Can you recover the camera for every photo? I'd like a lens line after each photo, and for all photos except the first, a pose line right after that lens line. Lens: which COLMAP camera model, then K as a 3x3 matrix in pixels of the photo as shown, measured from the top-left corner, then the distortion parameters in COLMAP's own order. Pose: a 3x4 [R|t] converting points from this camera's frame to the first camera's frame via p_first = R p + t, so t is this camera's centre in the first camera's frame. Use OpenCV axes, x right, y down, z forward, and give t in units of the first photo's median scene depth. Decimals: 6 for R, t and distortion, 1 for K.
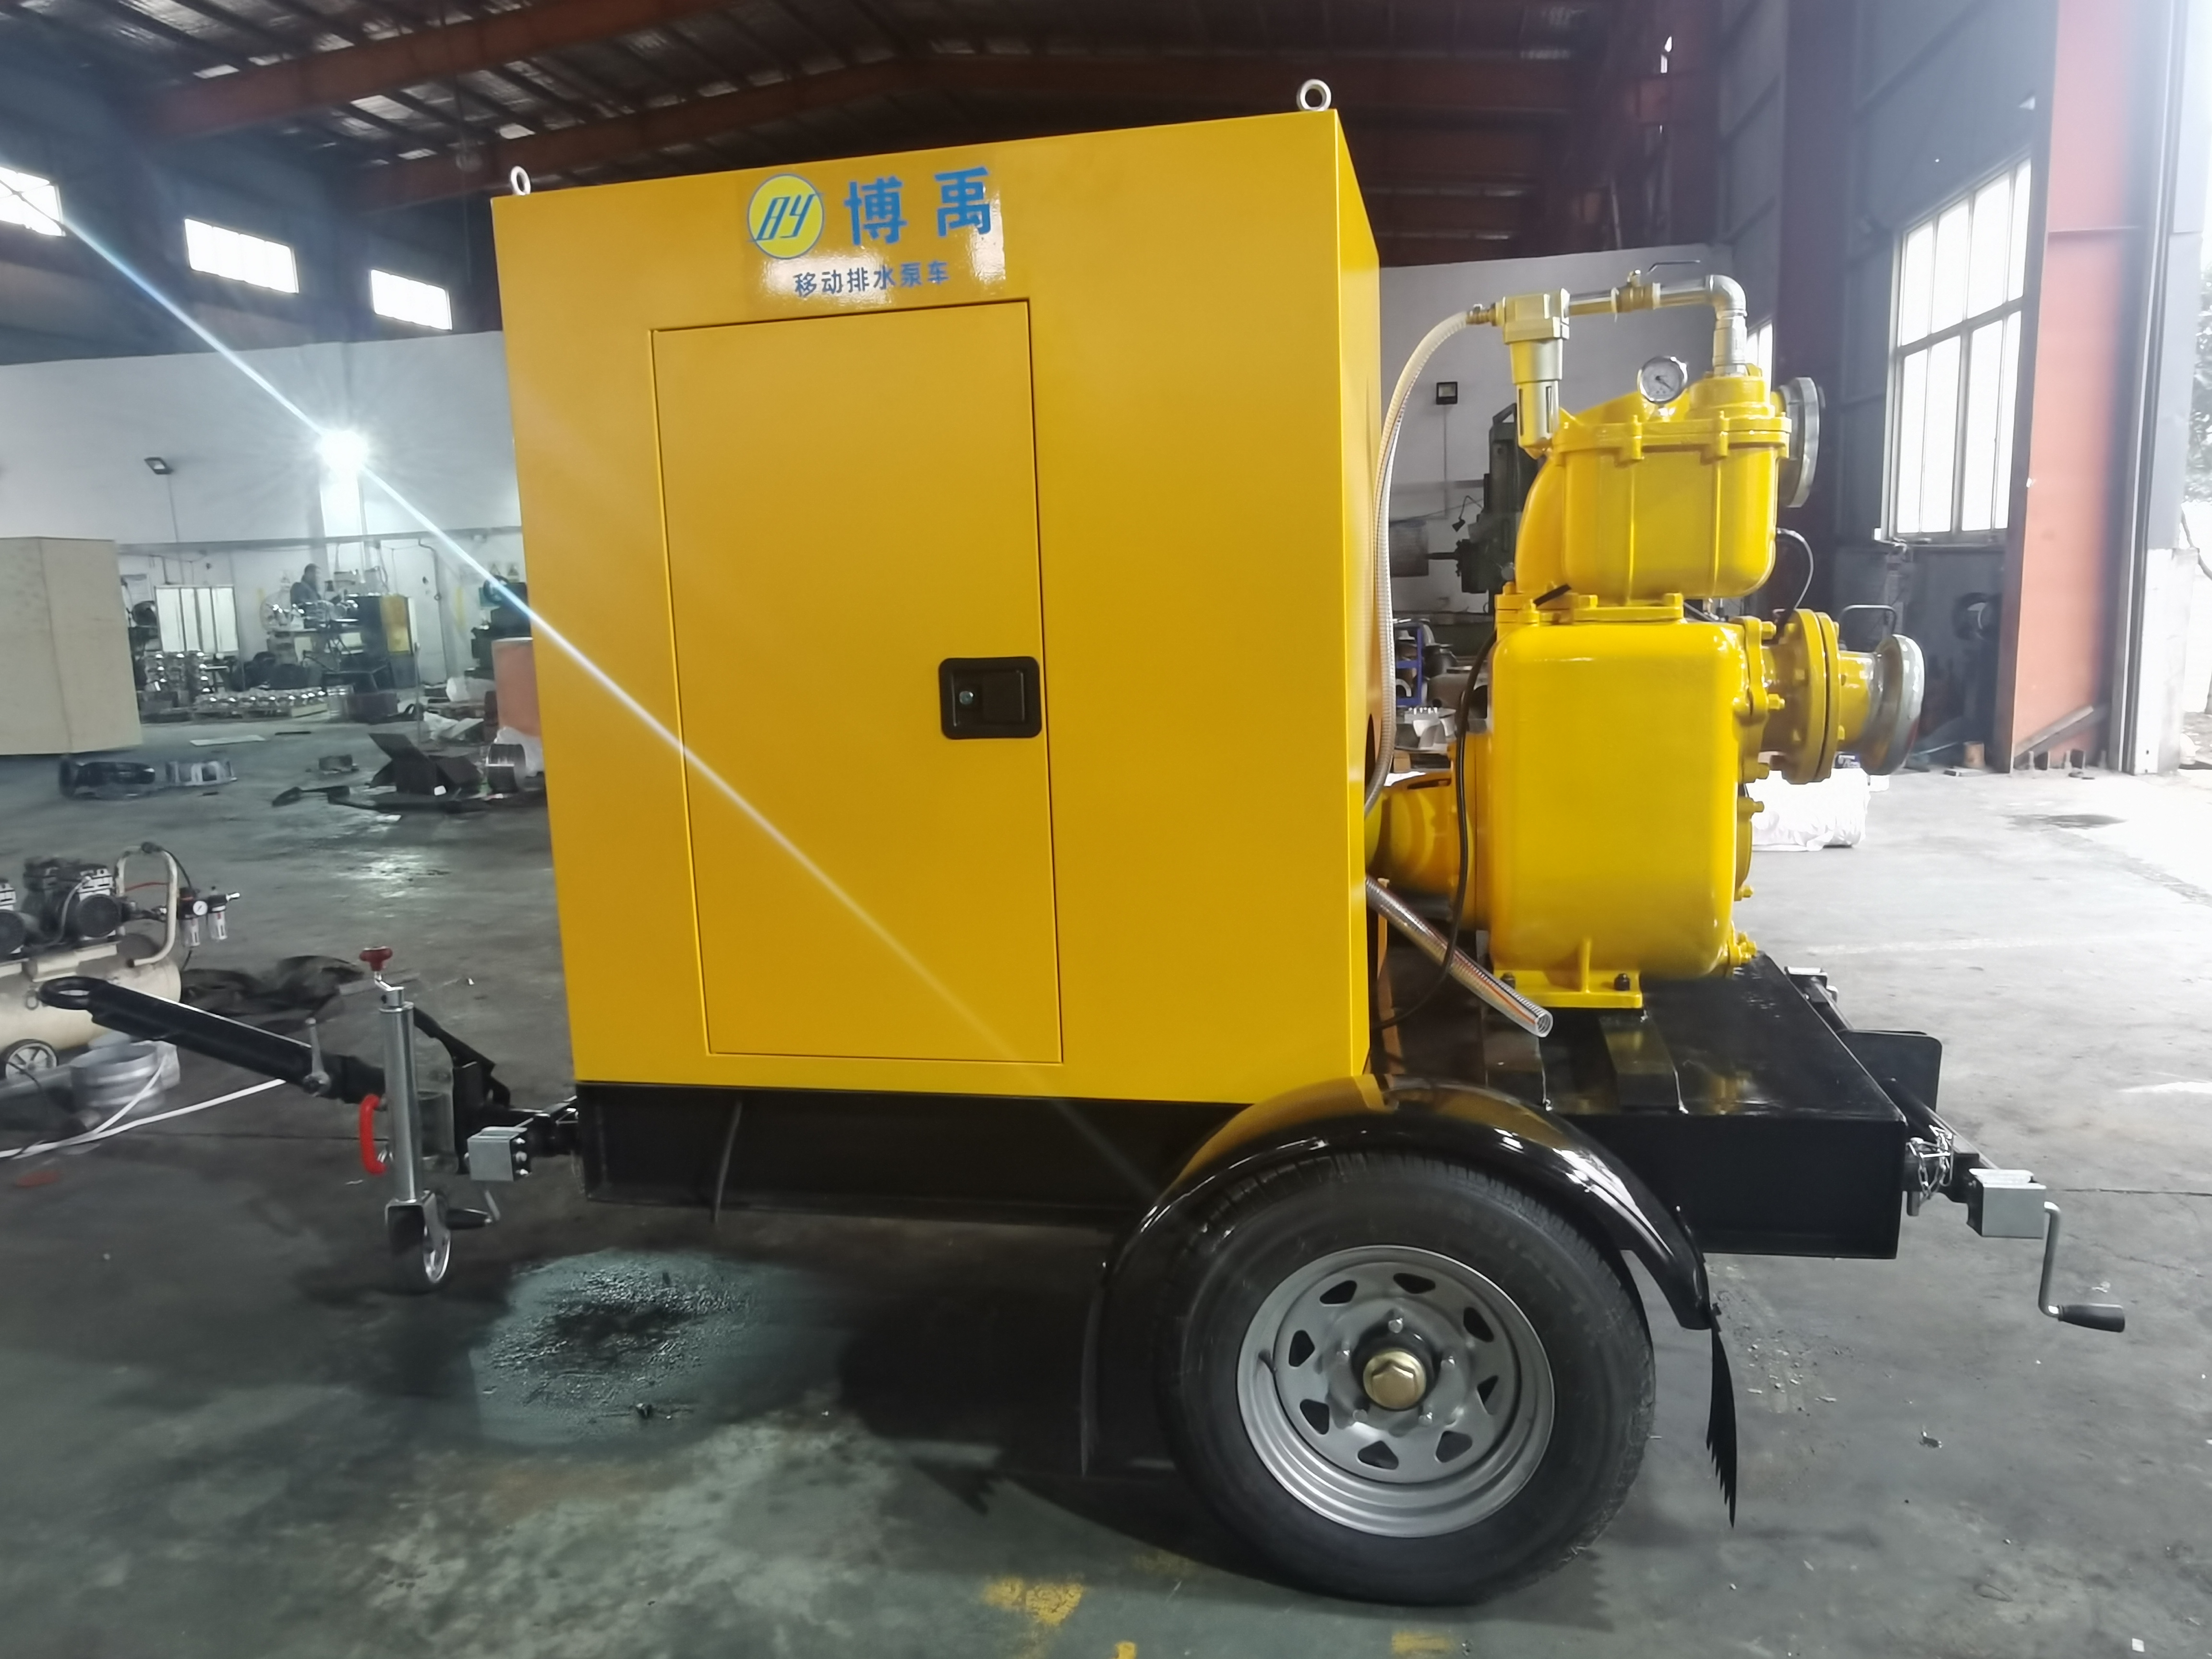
lens RADIAL K [[1597.0, 0, 1101.7], [0, 1597.0, 845.0], [0, 0, 1]] dist [-0.067905, 0.082508]
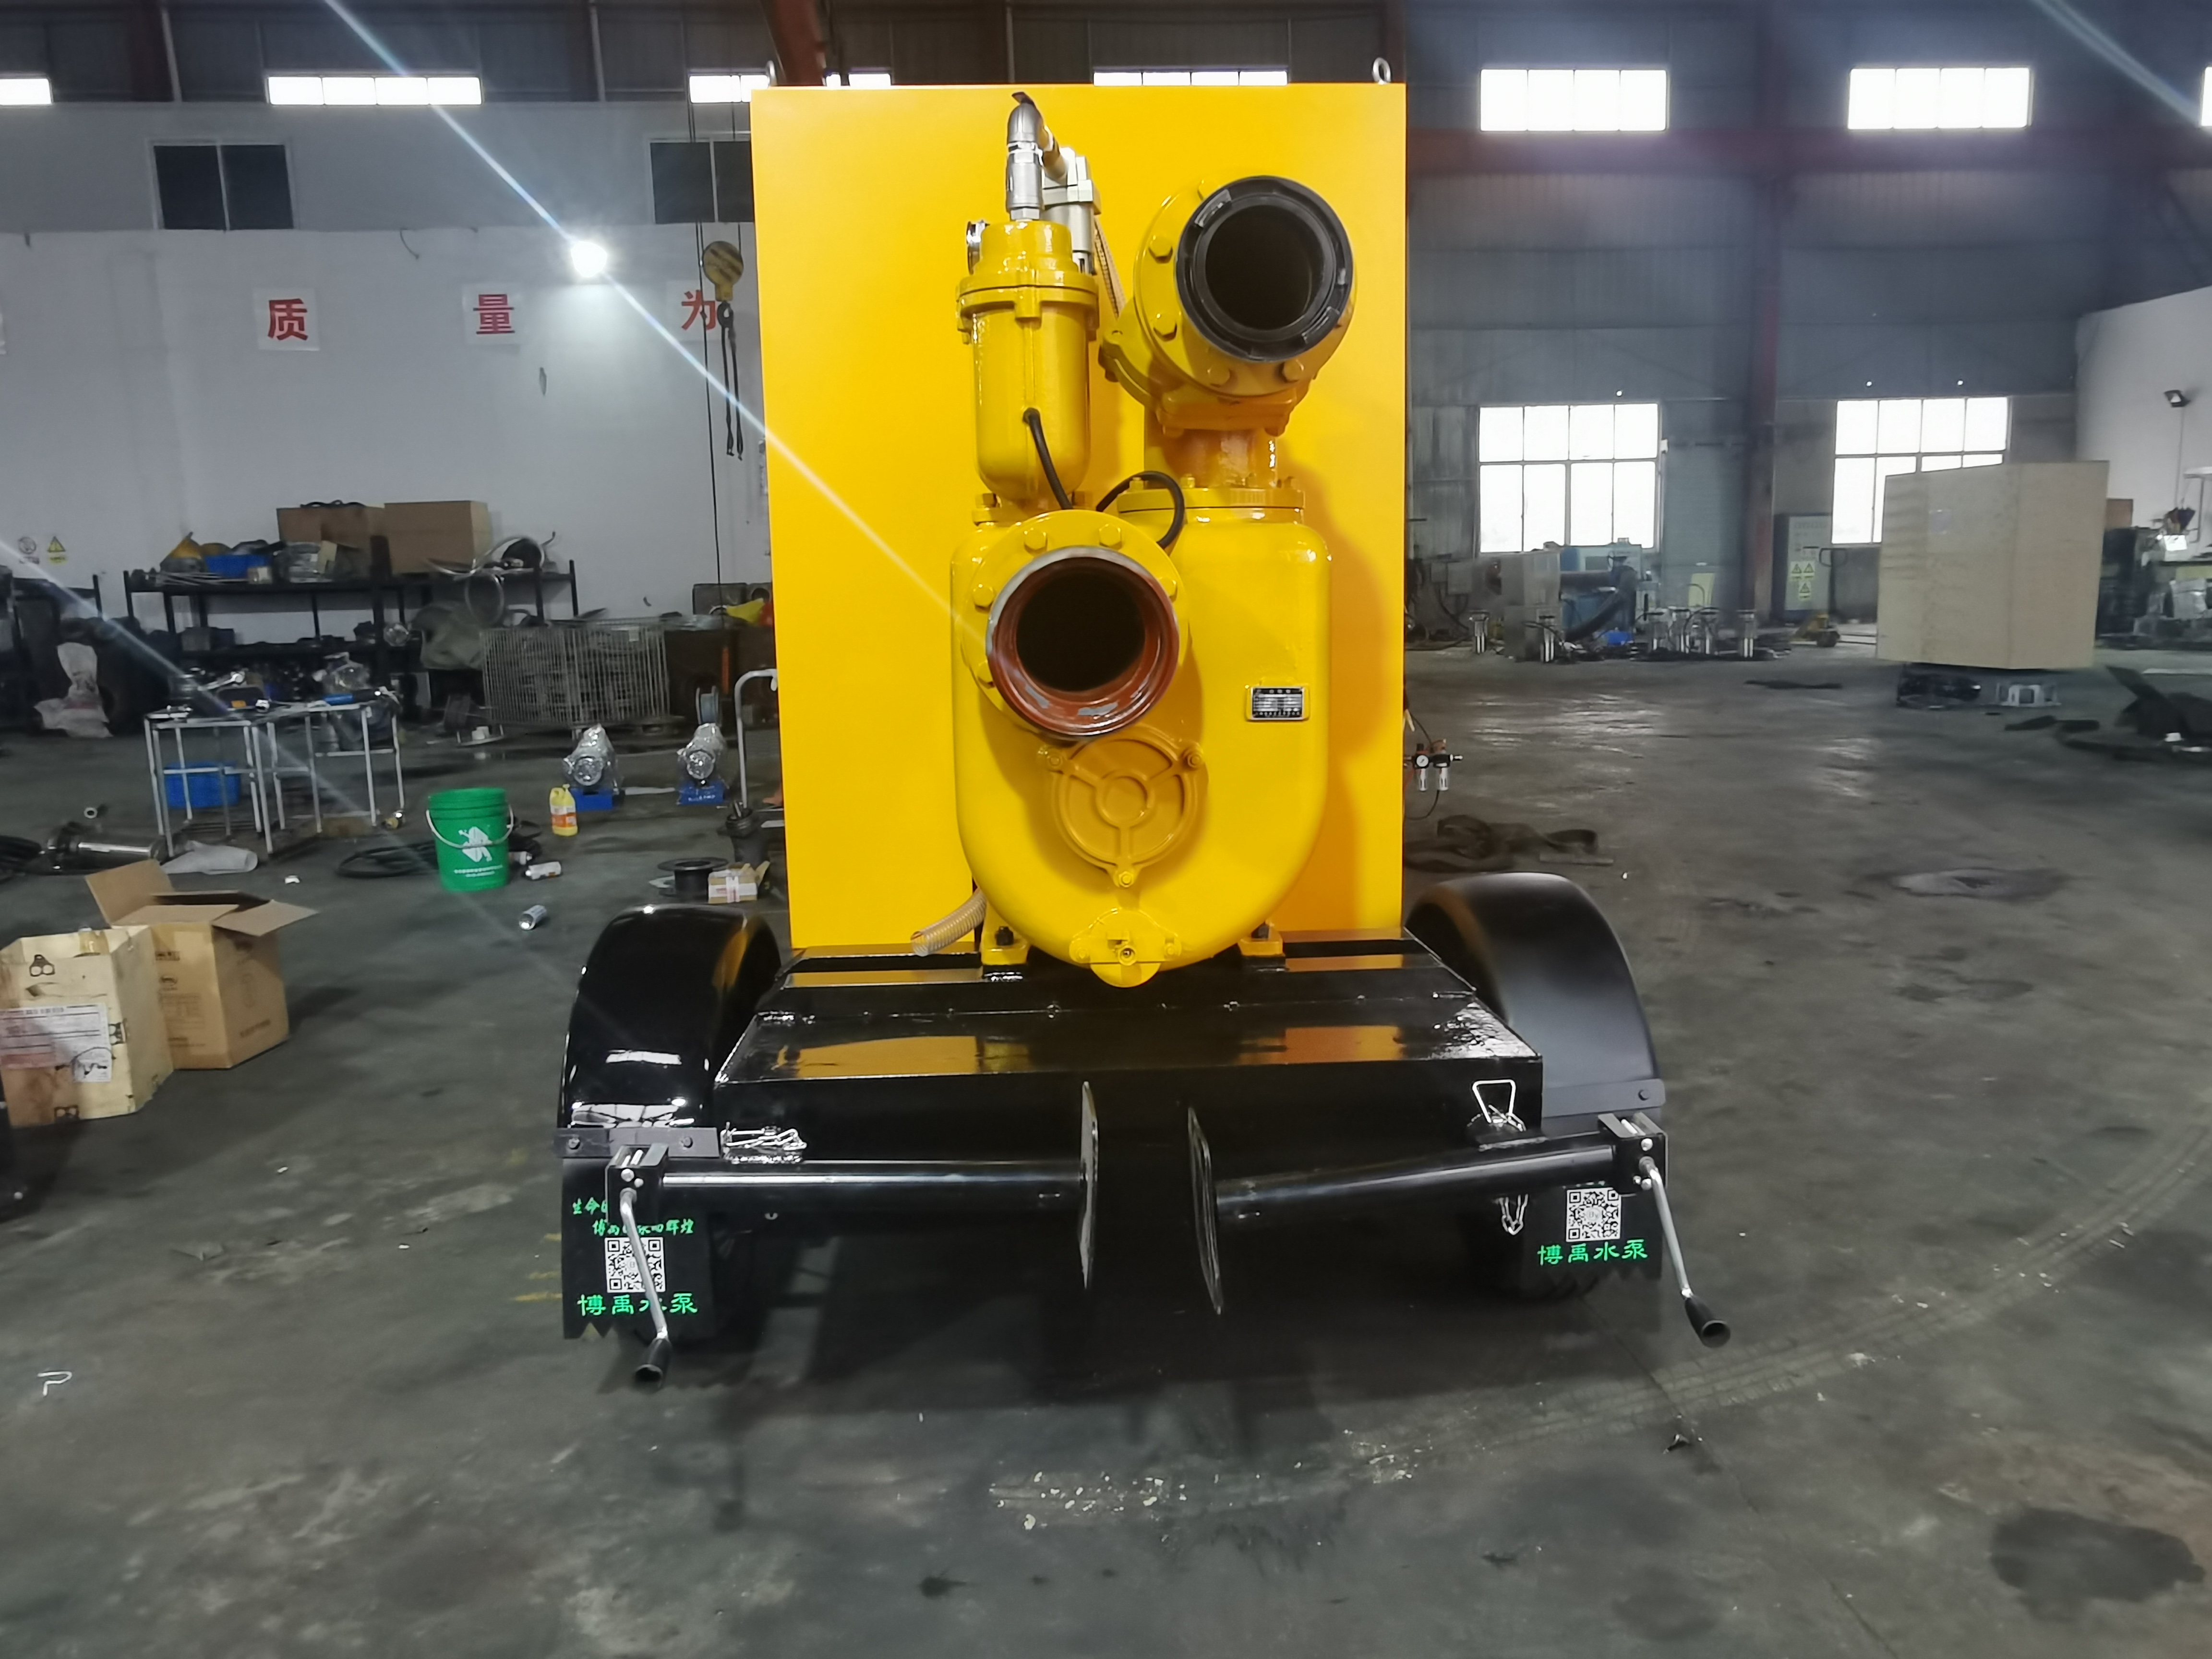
lens RADIAL K [[1614.4, 0, 1115.4], [0, 1614.4, 842.4], [0, 0, 1]] dist [-0.066434, 0.083702]
pose [[0.273313, 0.186493, -0.943674, 1.239390], [-0.145901, 0.977713, 0.150963, -0.114986], [0.950796, 0.096423, 0.294431, 0.821470]]
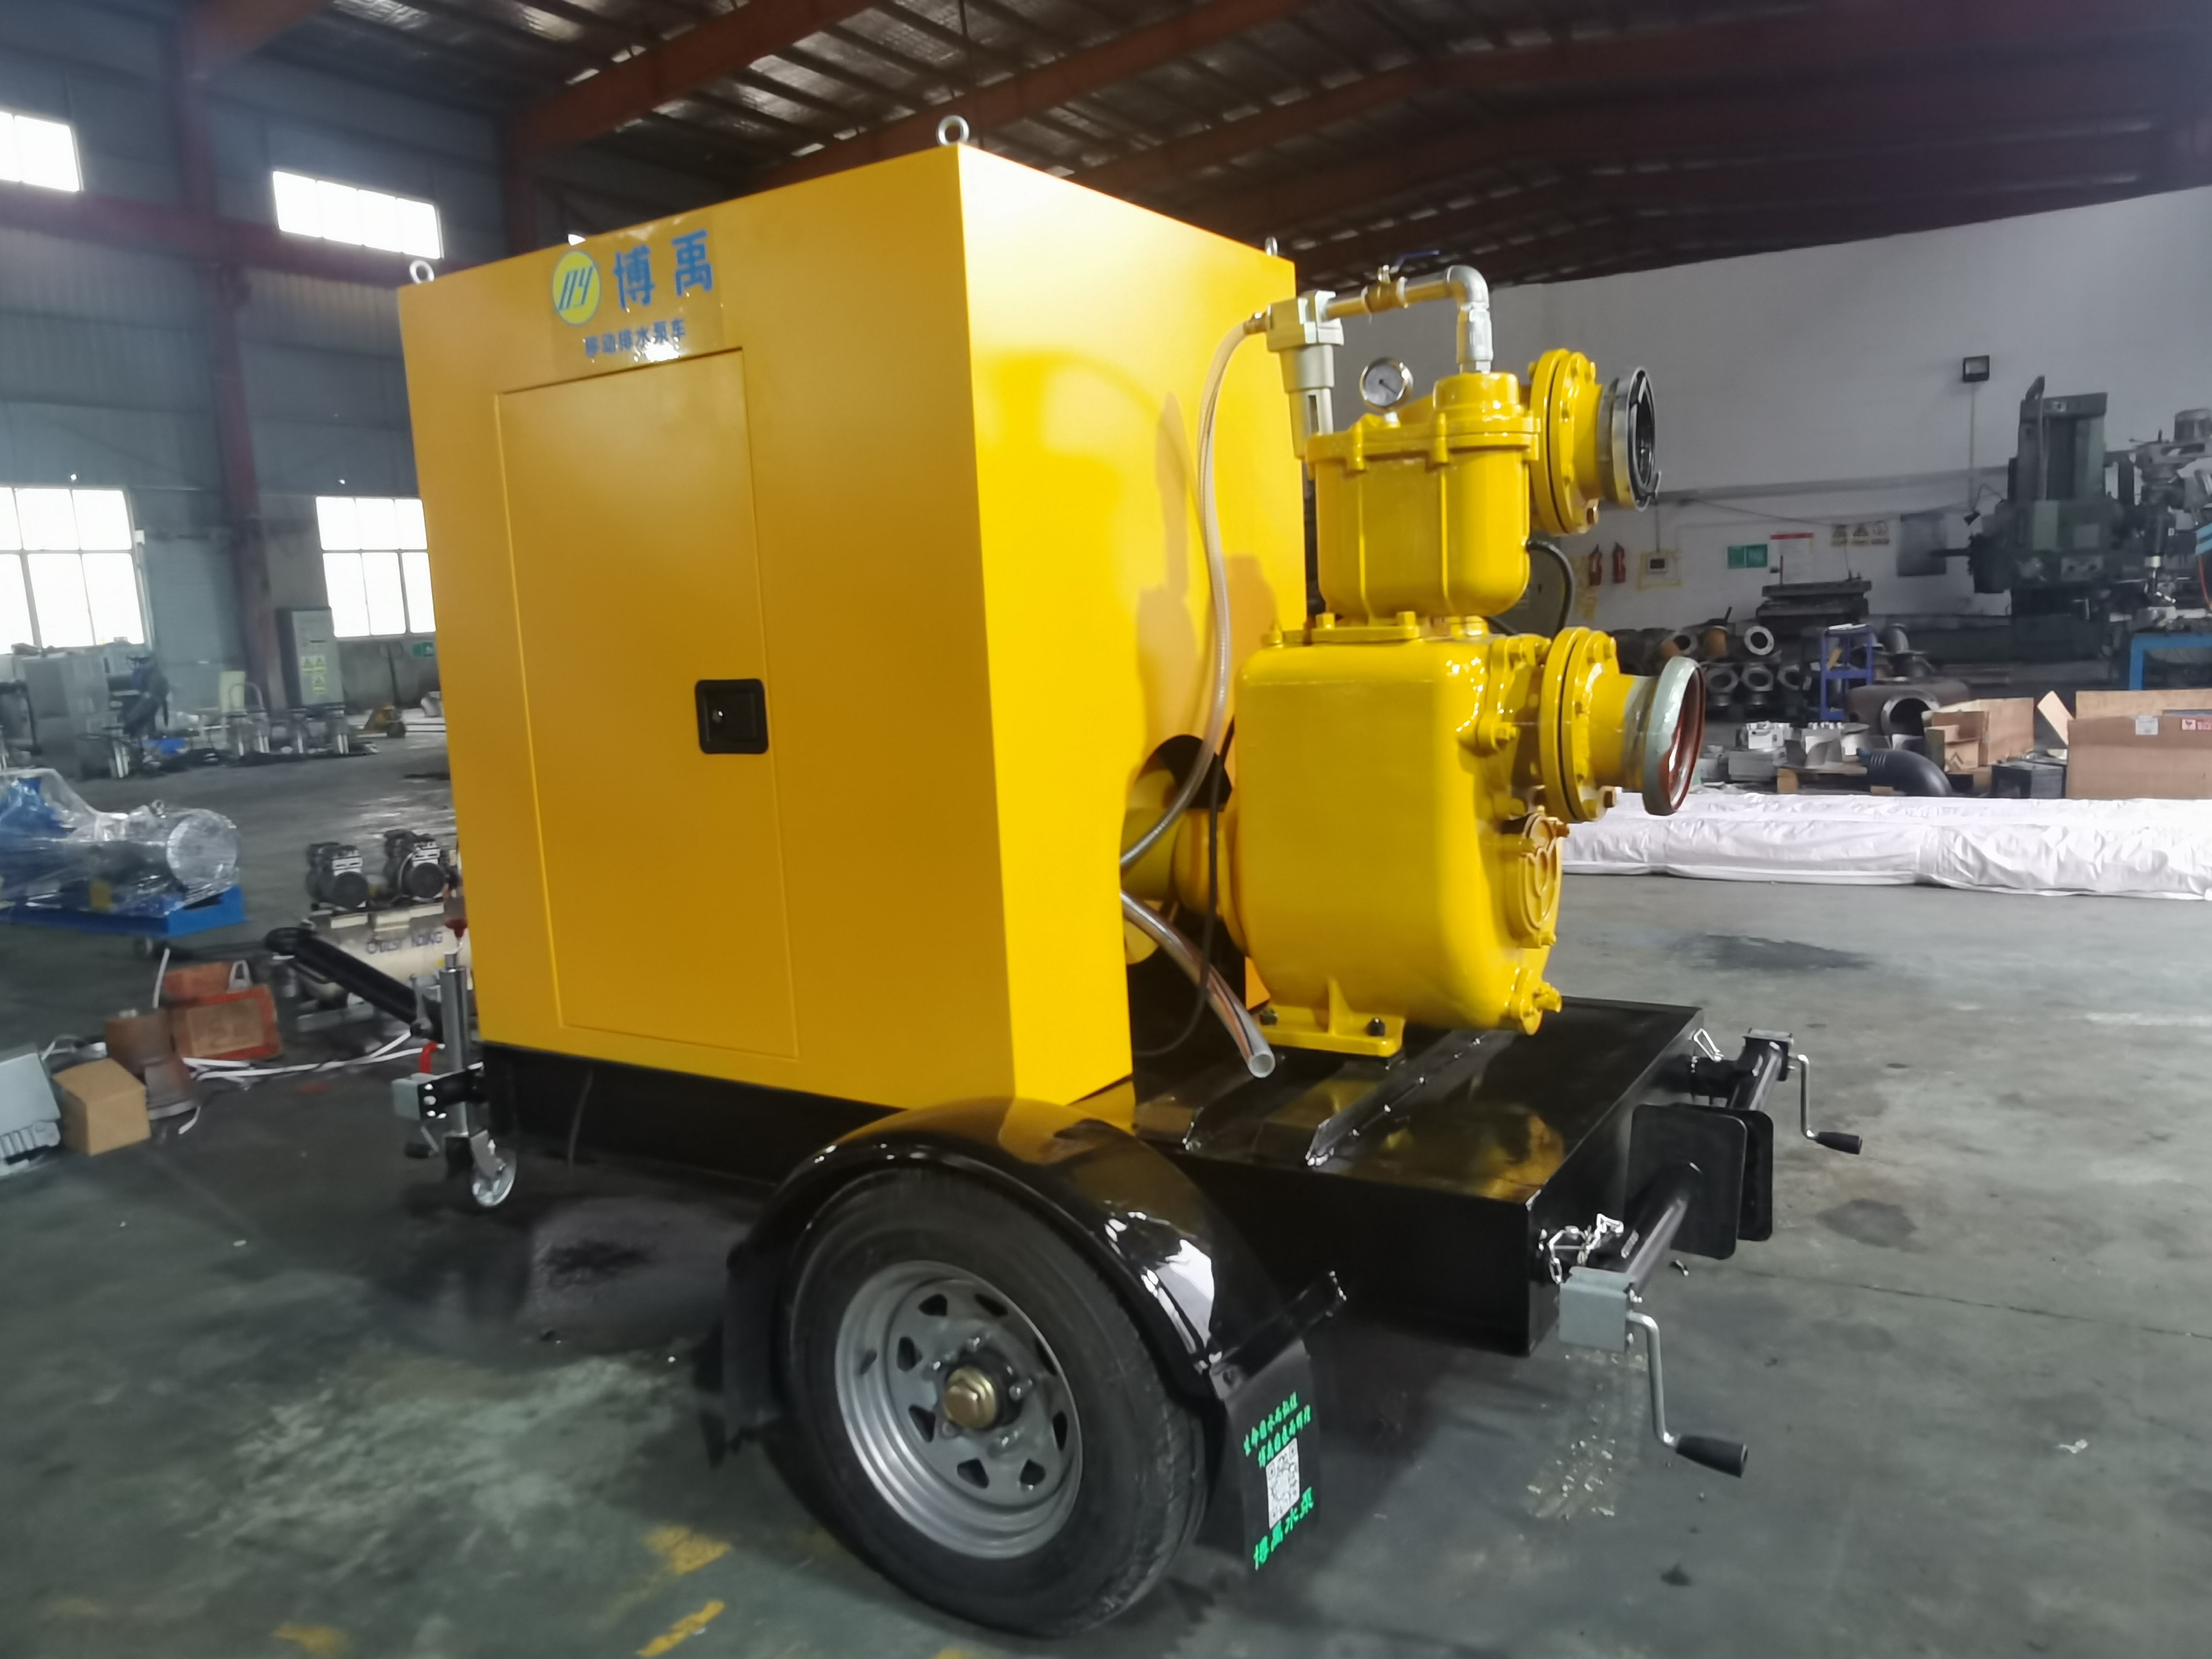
lens RADIAL K [[1580.9, 0, 1104.1], [0, 1580.9, 845.8], [0, 0, 1]] dist [-0.064922, 0.076464]
pose [[0.941893, 0.040217, -0.333496, 0.504037], [-0.040355, 0.999164, 0.006517, -0.020850], [0.333480, 0.007320, 0.942729, 0.072159]]
